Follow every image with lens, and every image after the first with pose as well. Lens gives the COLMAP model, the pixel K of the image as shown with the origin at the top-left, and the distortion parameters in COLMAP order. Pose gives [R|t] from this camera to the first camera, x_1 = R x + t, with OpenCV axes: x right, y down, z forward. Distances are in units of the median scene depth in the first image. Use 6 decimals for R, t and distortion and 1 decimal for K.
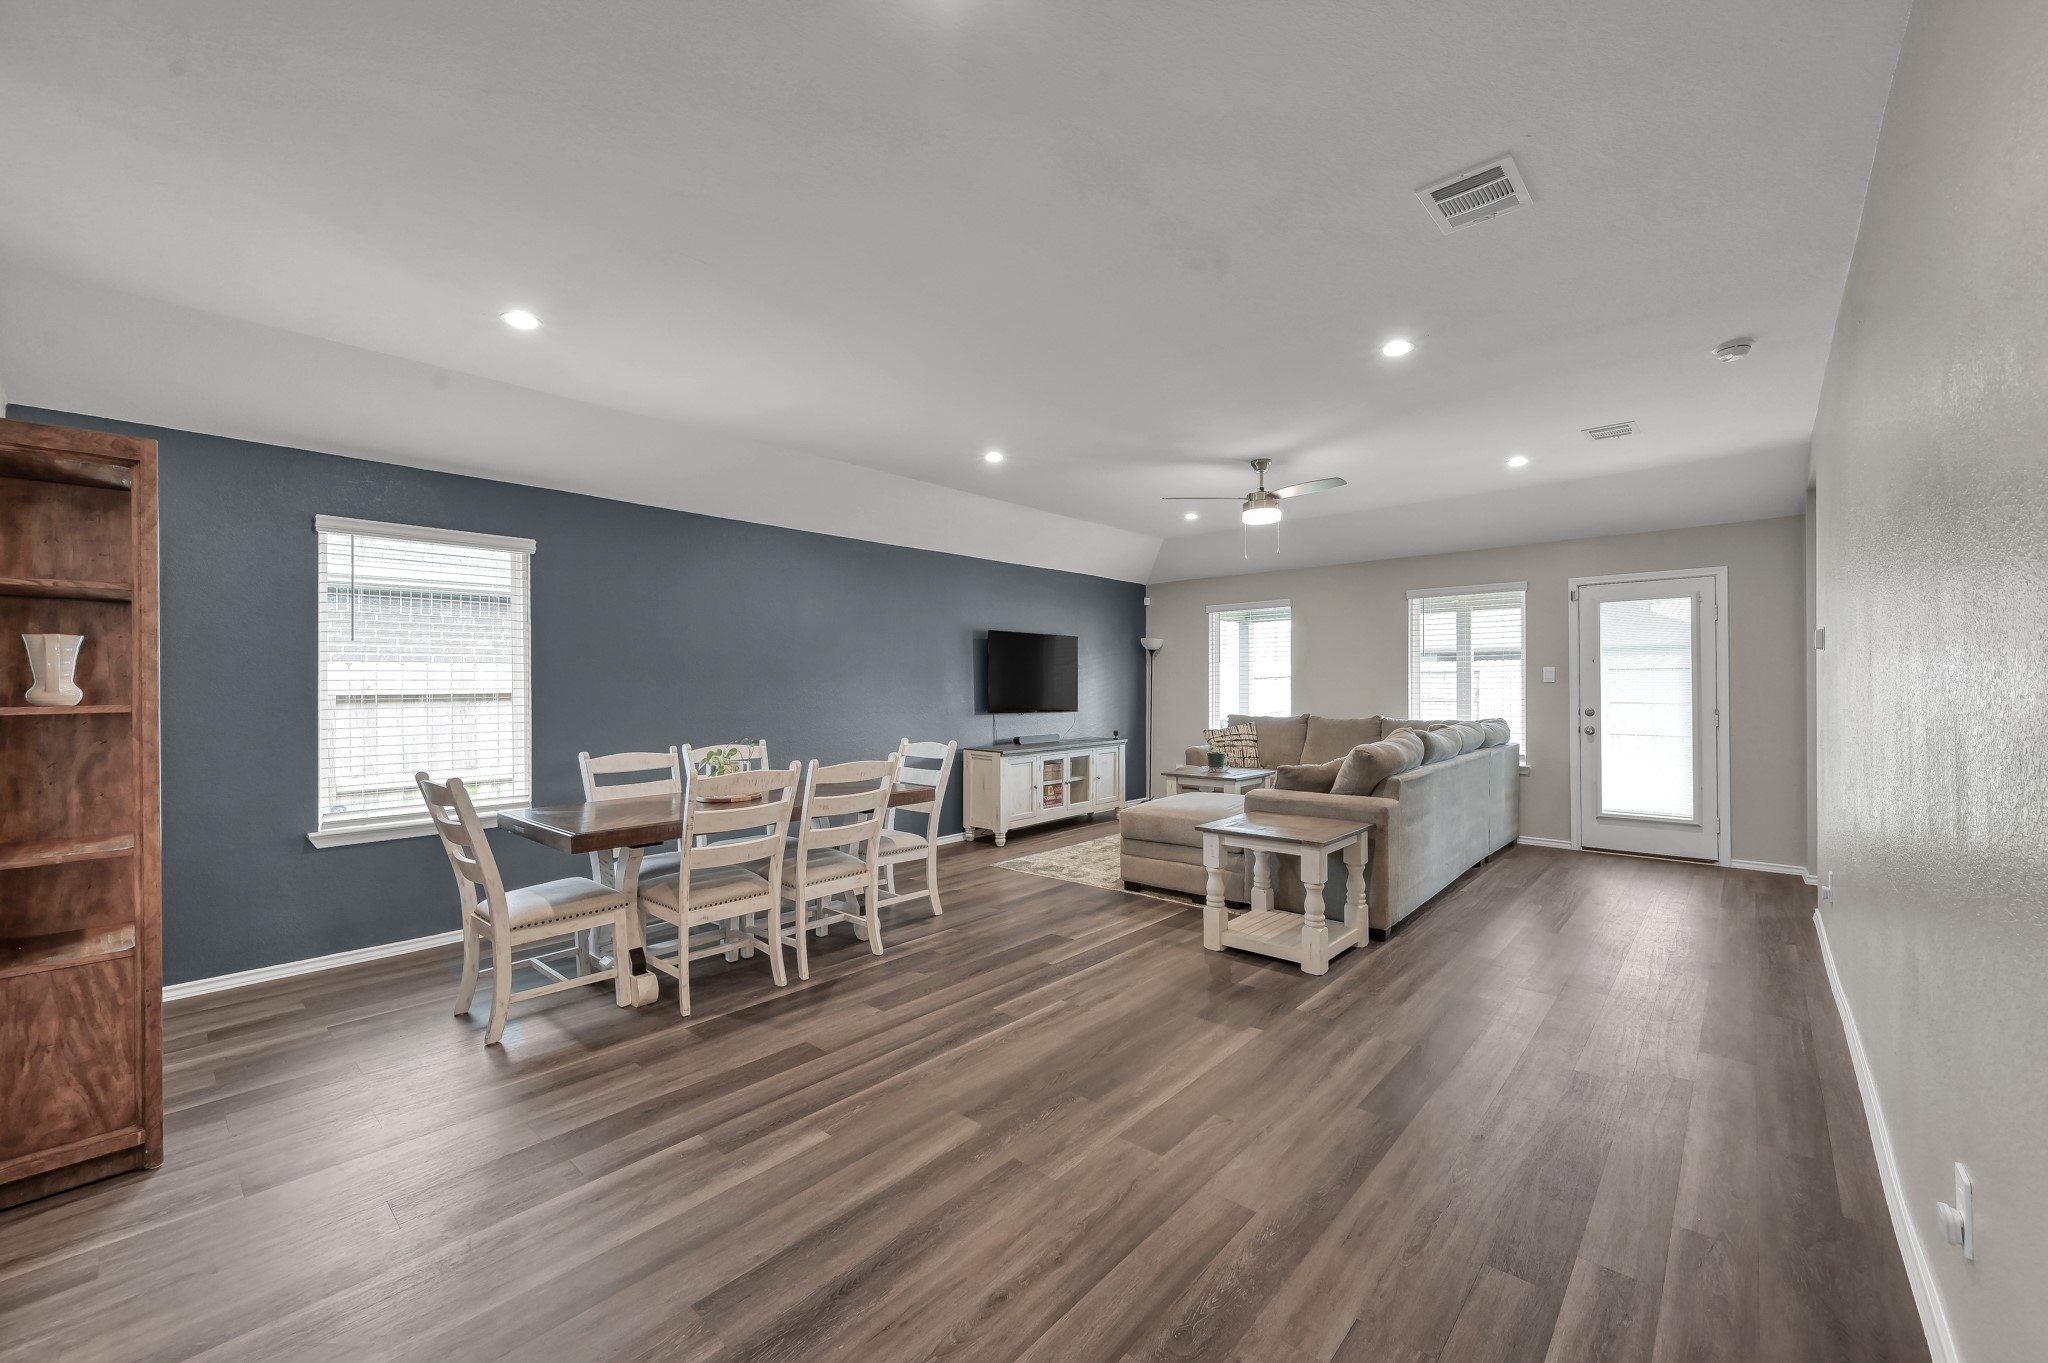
lens RADIAL K [[810.5, 0, 1027.1], [0, 810.5, 692.3], [0, 0, 1]] dist [-0.003281, 0.001073]
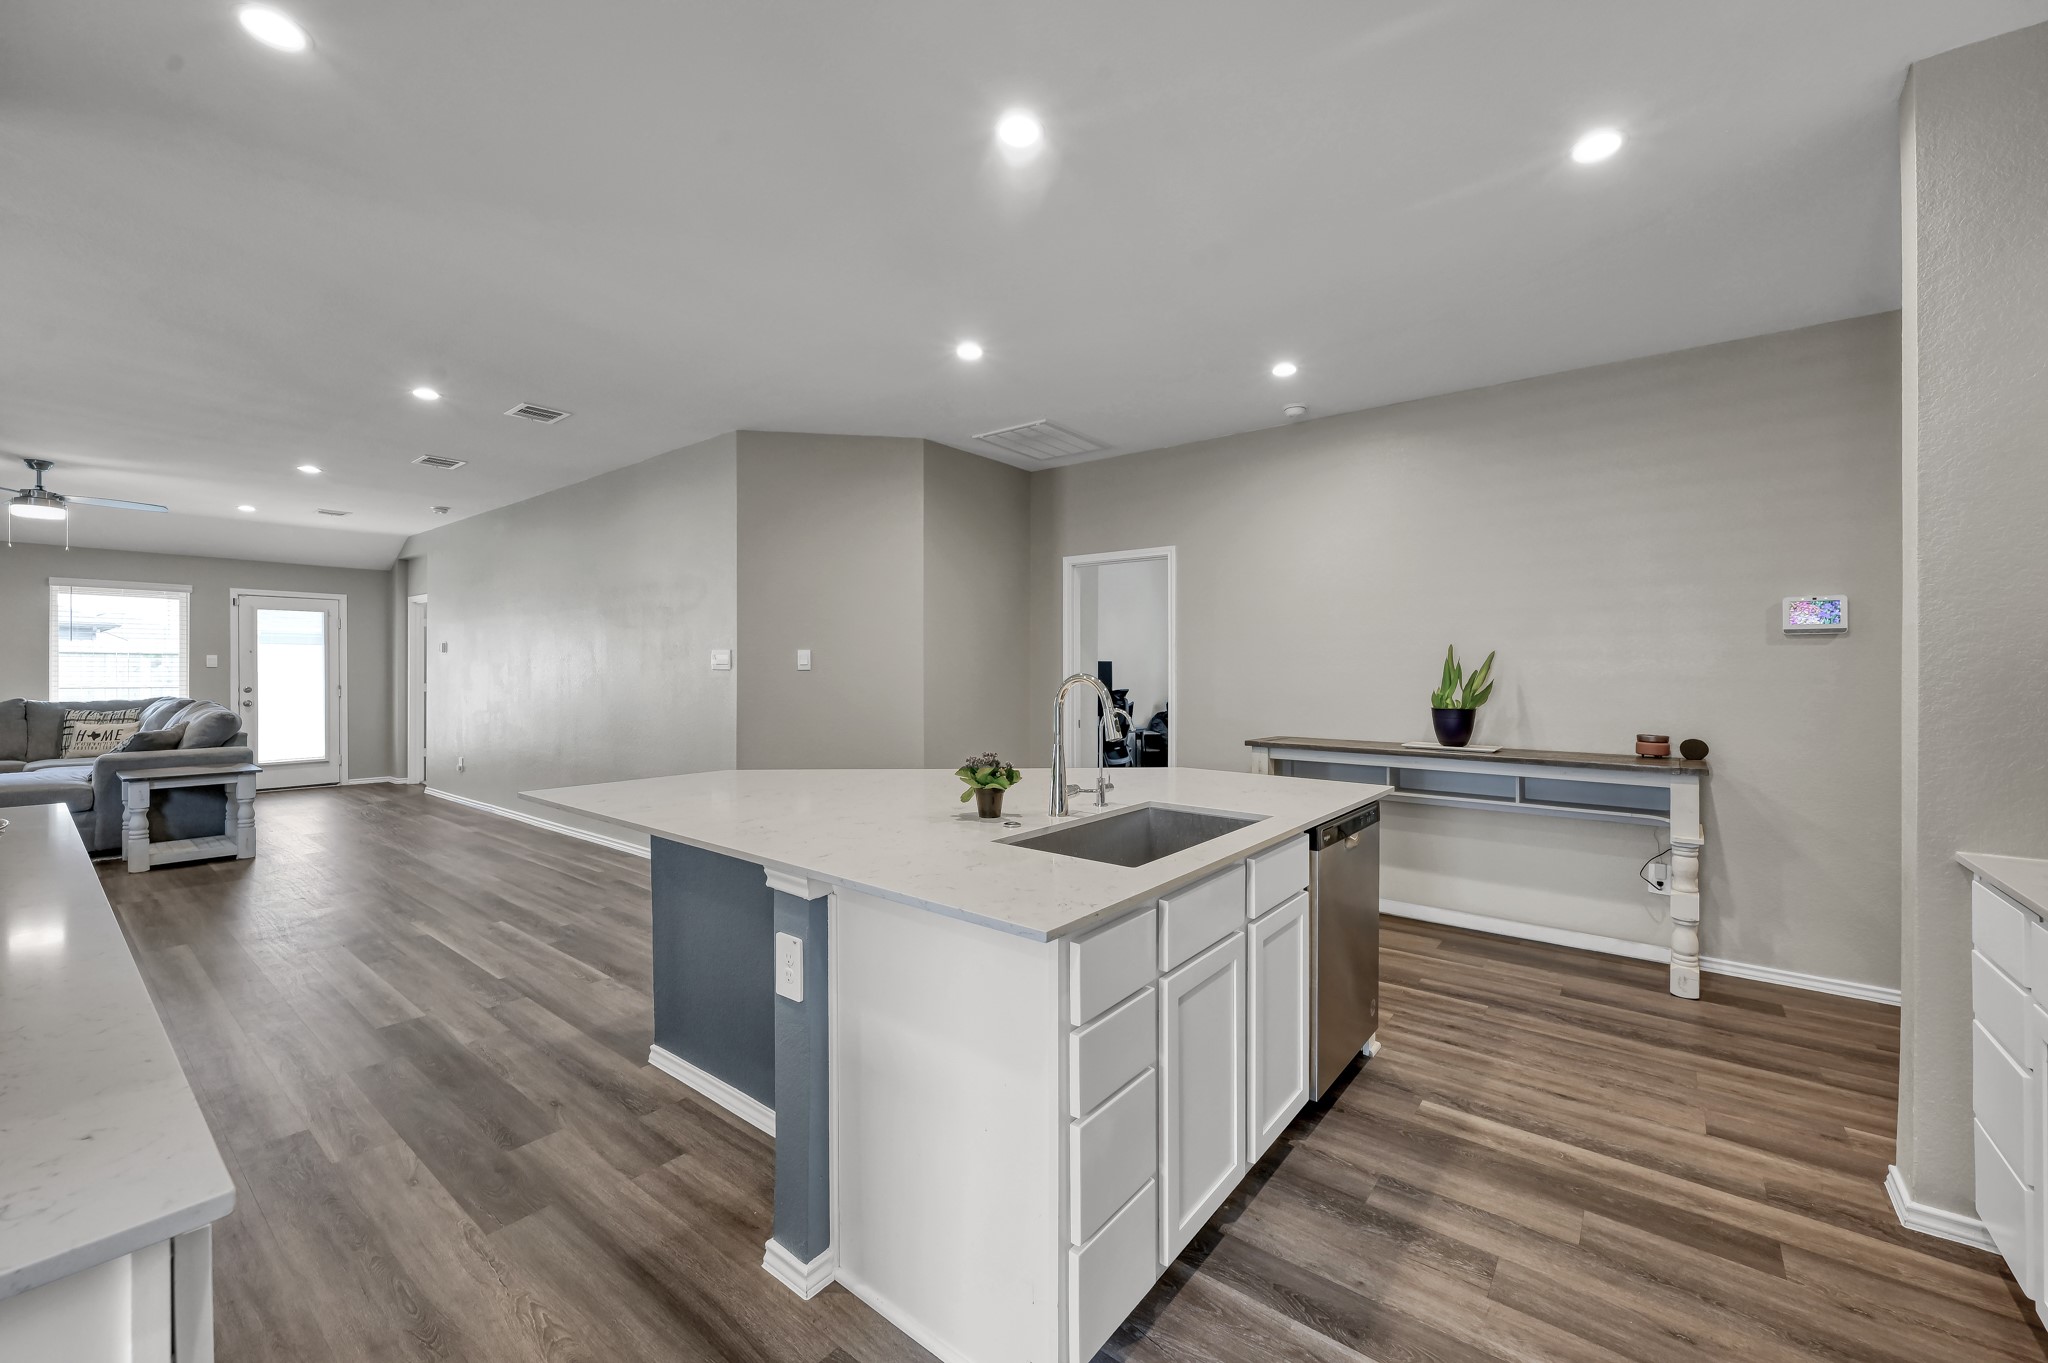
lens RADIAL K [[810.5, 0, 1036.1], [0, 810.5, 675.3], [0, 0, 1]] dist [-0.003281, 0.001073]
pose [[-0.068004, -0.000340, 0.997685, -0.885929], [0.004353, 0.999990, 0.000638, 0.006942], [-0.997676, 0.004387, -0.068002, -0.264571]]
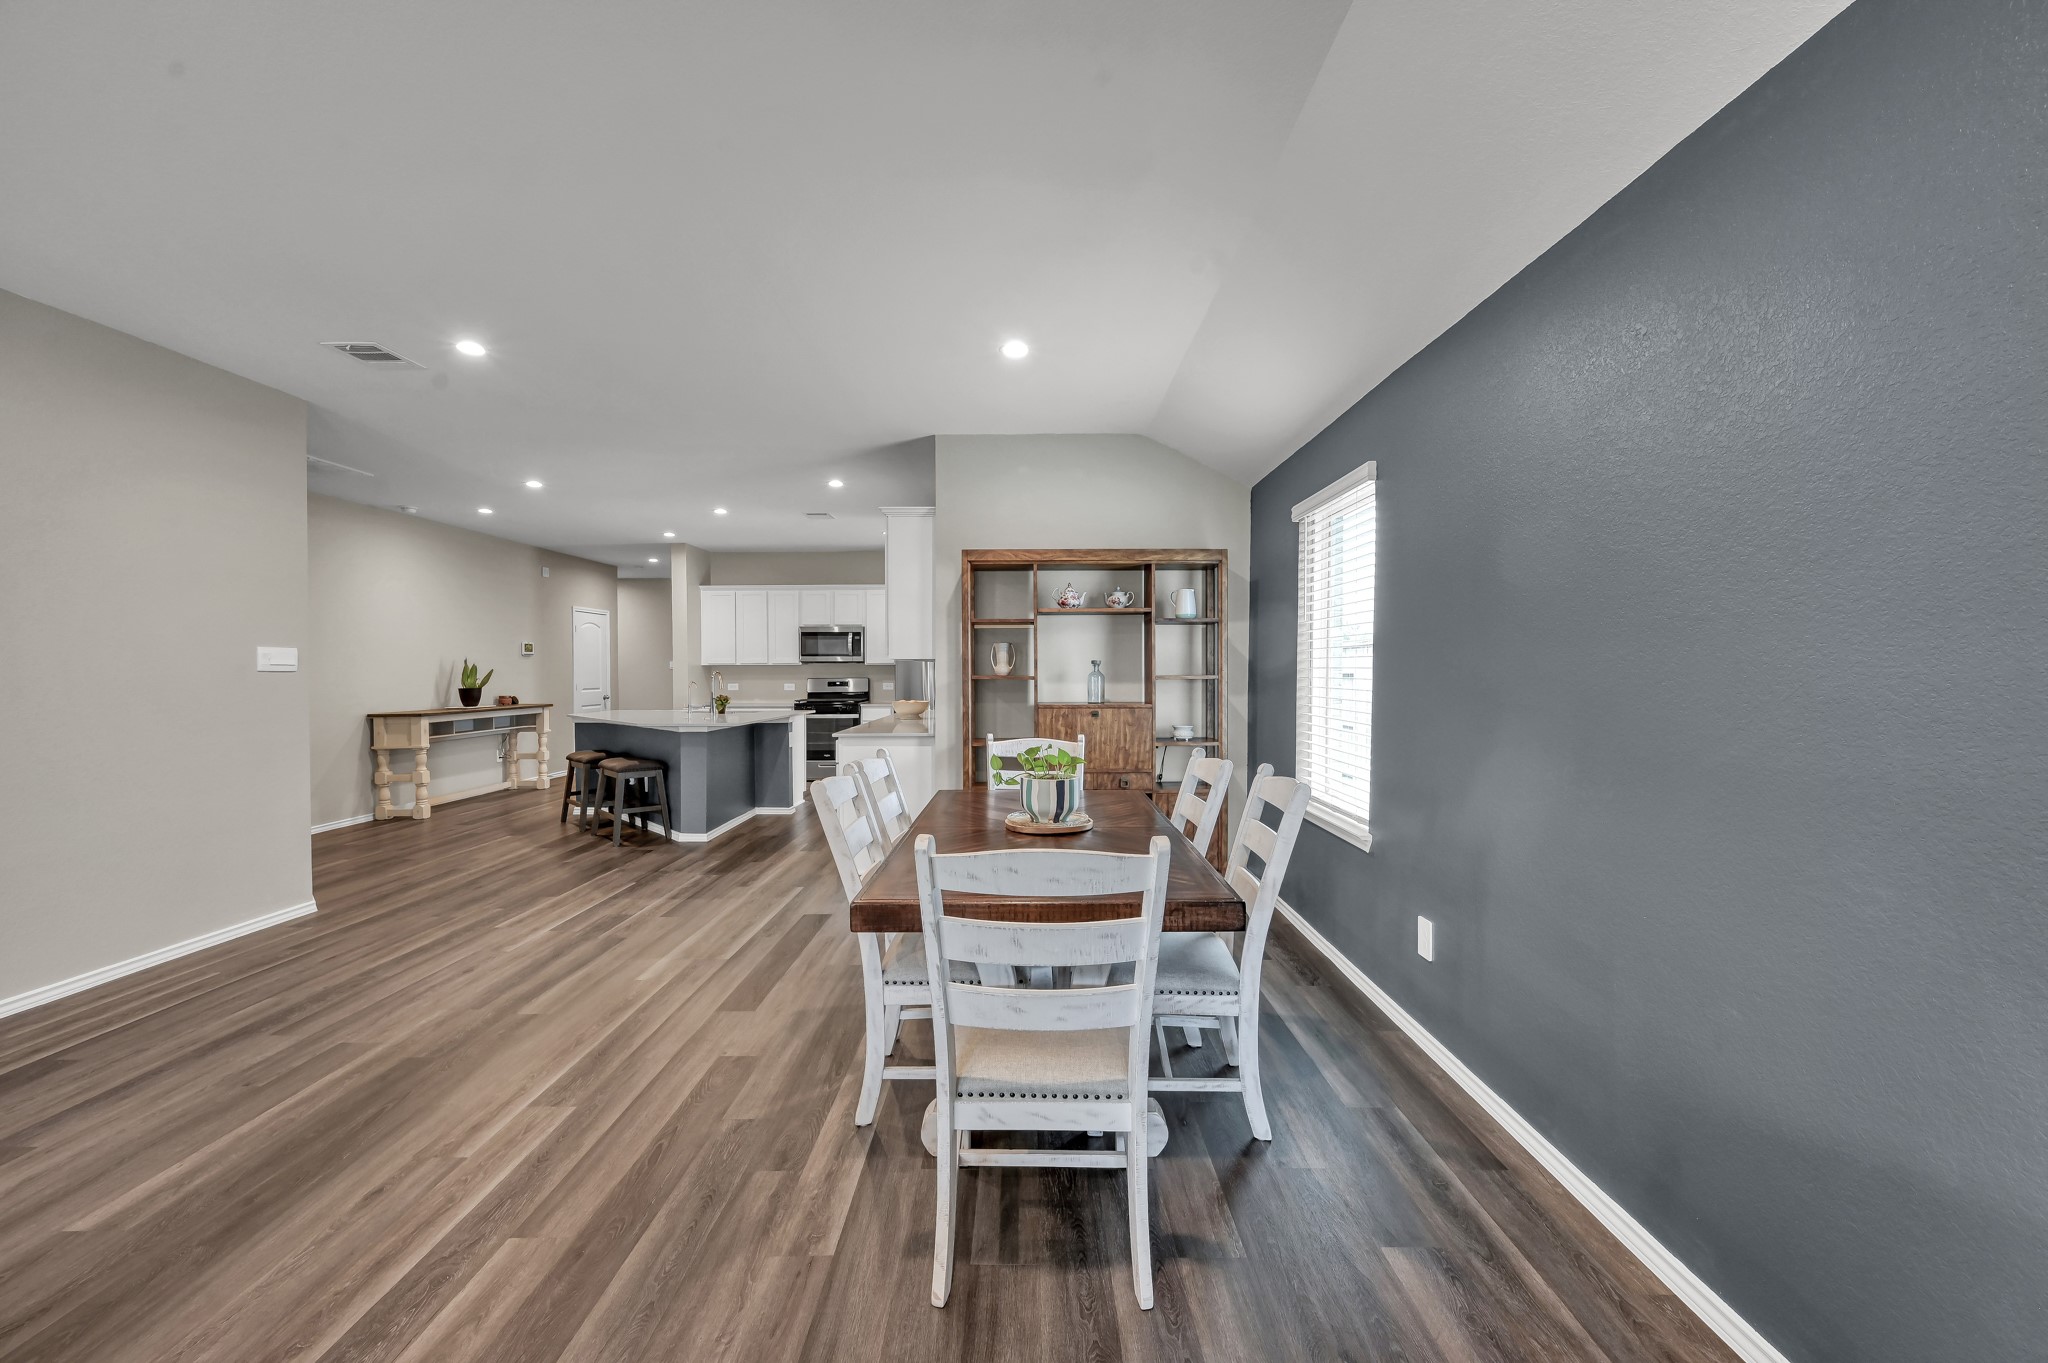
lens RADIAL K [[810.5, 0, 1024.8], [0, 810.5, 648.1], [0, 0, 1]] dist [-0.003281, 0.001073]
pose [[-0.745767, -0.010350, -0.666127, 0.093394], [0.001158, 0.999858, -0.016831, -0.009082], [0.666206, -0.013323, -0.745649, 1.146714]]
